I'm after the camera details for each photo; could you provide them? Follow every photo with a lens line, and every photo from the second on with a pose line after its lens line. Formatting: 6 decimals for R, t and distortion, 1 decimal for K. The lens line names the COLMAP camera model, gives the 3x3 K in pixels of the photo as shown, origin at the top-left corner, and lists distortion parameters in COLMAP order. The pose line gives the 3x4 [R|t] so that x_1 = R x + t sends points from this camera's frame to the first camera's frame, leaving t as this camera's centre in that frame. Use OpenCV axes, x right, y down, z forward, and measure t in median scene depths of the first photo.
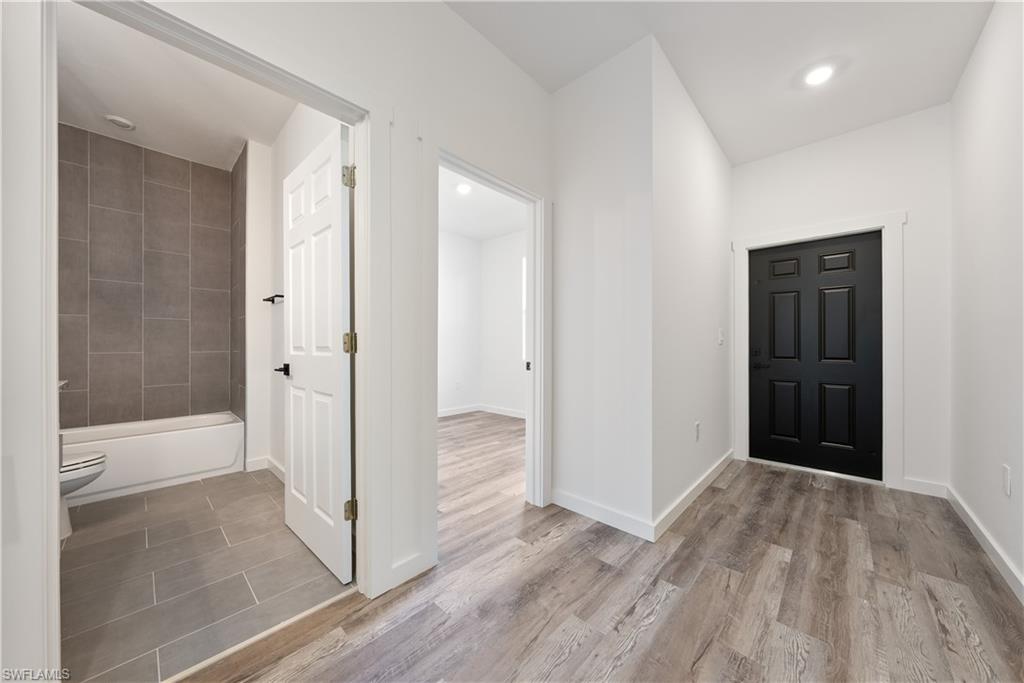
lens RADIAL K [[351.9, 0, 517.6], [0, 351.9, 346.3], [0, 0, 1]] dist [0.002280, -0.000220]
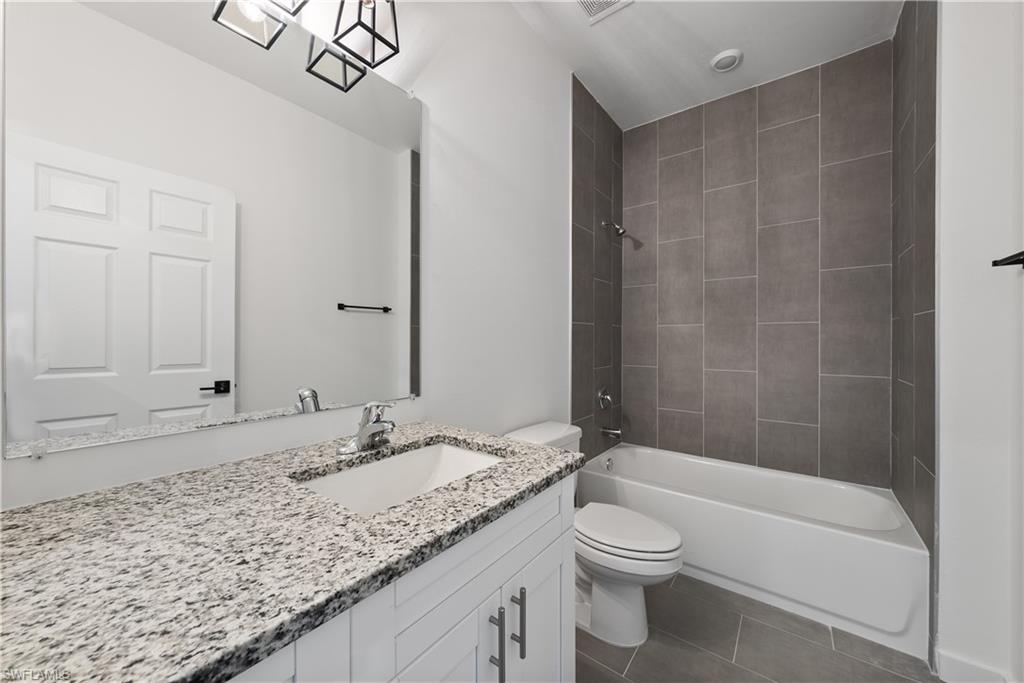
lens RADIAL K [[359.9, 0, 513.7], [0, 359.9, 338.7], [0, 0, 1]] dist [-0.004533, 0.000494]
pose [[0.079773, 0.000092, -0.996813, -0.375091], [-0.000132, 1.000000, 0.000082, -0.050323], [0.996813, 0.000125, 0.079773, 0.449928]]
